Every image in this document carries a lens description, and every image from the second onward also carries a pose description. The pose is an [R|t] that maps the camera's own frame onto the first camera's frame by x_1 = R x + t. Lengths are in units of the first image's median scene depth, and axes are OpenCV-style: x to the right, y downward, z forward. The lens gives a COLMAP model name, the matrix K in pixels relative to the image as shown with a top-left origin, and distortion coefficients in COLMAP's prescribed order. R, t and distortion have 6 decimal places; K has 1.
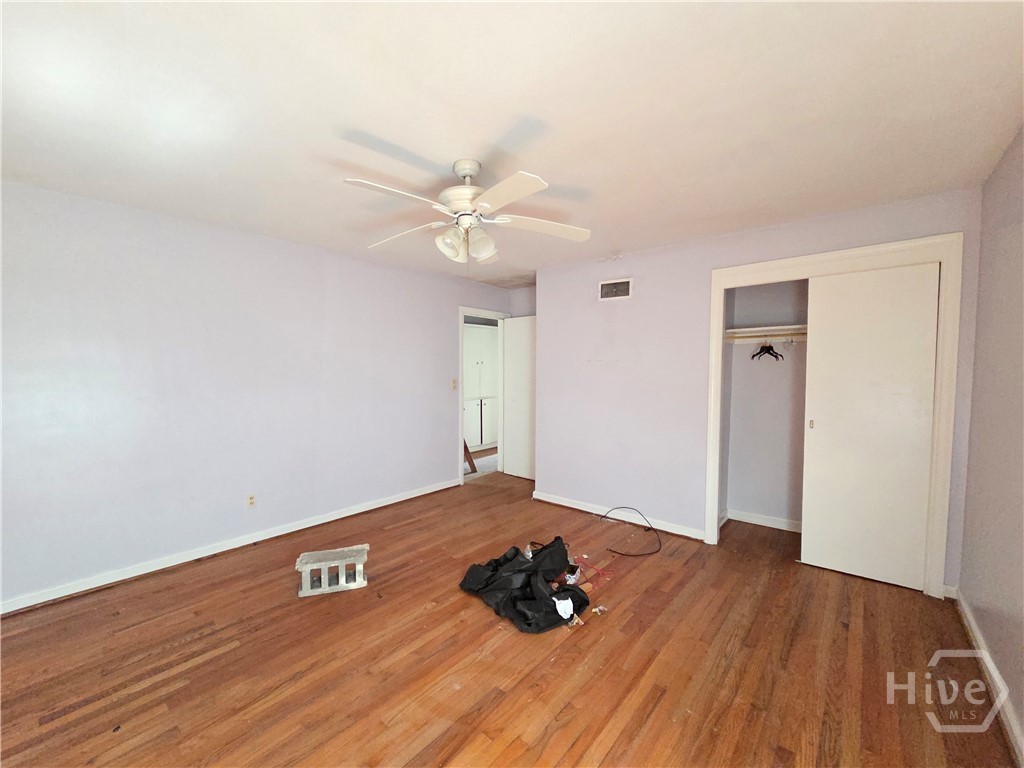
lens RADIAL K [[424.8, 0, 510.2], [0, 424.8, 385.0], [0, 0, 1]] dist [0.002806, 0.000060]
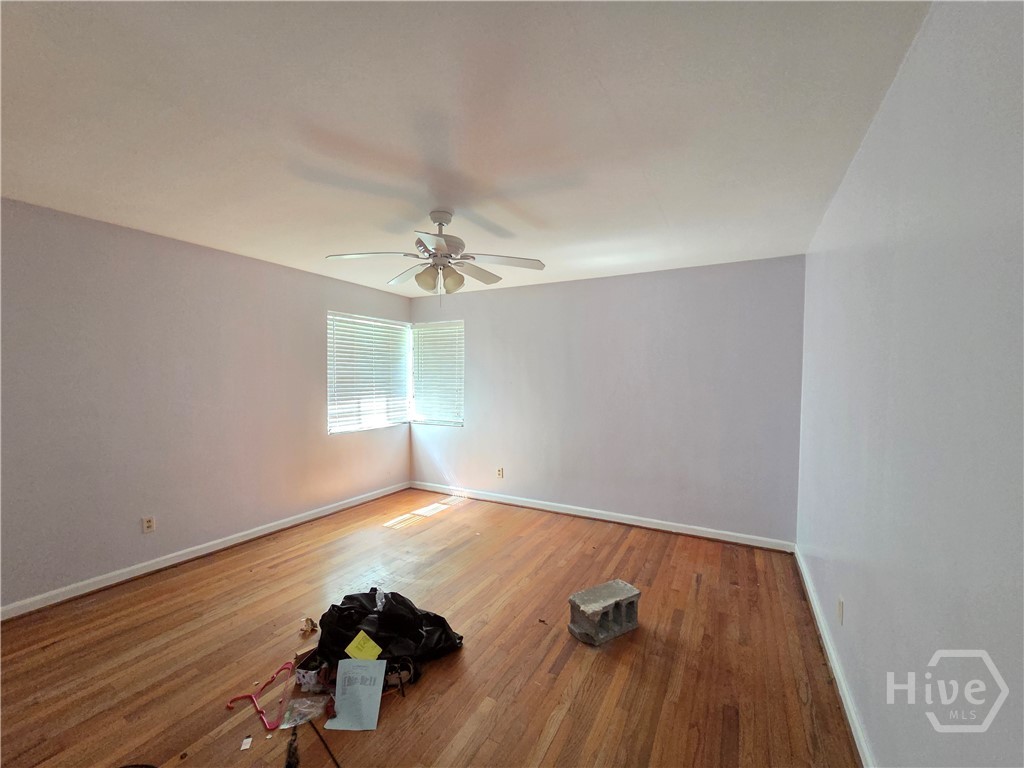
lens RADIAL K [[424.8, 0, 512.8], [0, 424.8, 377.9], [0, 0, 1]] dist [0.002806, 0.000060]
pose [[-0.977694, -0.002332, -0.210022, -0.046090], [-0.012018, 0.998921, 0.044853, -0.109146], [0.209691, 0.046377, -0.976667, 2.198693]]
